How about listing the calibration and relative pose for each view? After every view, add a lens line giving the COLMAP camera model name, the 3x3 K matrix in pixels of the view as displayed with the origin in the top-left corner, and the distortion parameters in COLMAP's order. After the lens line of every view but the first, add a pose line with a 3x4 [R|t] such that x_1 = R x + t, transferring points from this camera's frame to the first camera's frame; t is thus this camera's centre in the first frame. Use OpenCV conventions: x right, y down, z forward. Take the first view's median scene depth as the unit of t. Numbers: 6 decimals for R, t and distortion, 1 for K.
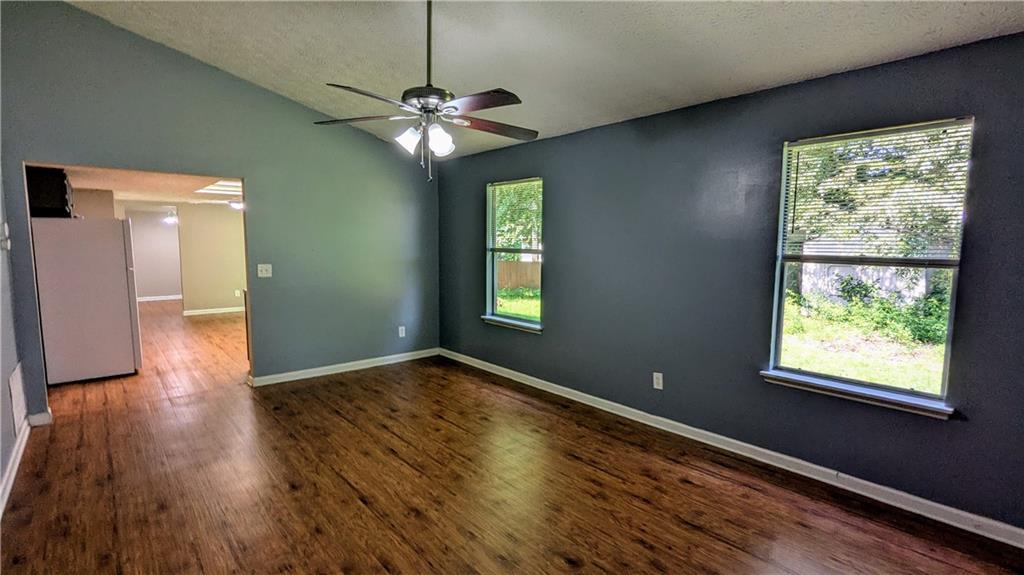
lens RADIAL K [[481.7, 0, 515.5], [0, 481.7, 291.1], [0, 0, 1]] dist [0.002322, -0.000181]
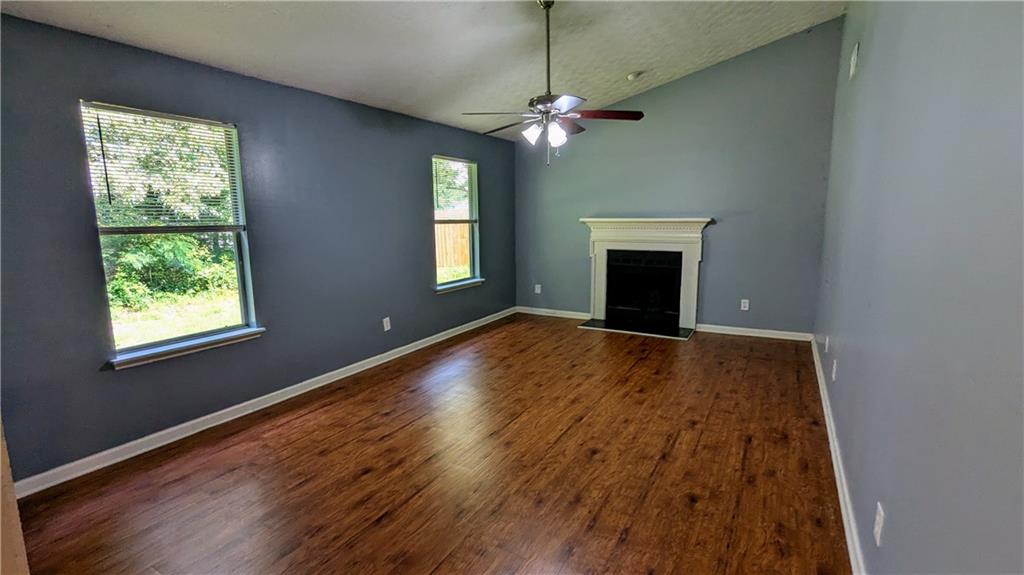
lens RADIAL K [[481.7, 0, 515.5], [0, 481.7, 291.1], [0, 0, 1]] dist [0.002322, -0.000181]
pose [[-0.338007, -0.151255, 0.928910, -1.228922], [0.103686, 0.975008, 0.196490, -0.139084], [-0.935415, 0.162730, -0.313876, 1.339912]]
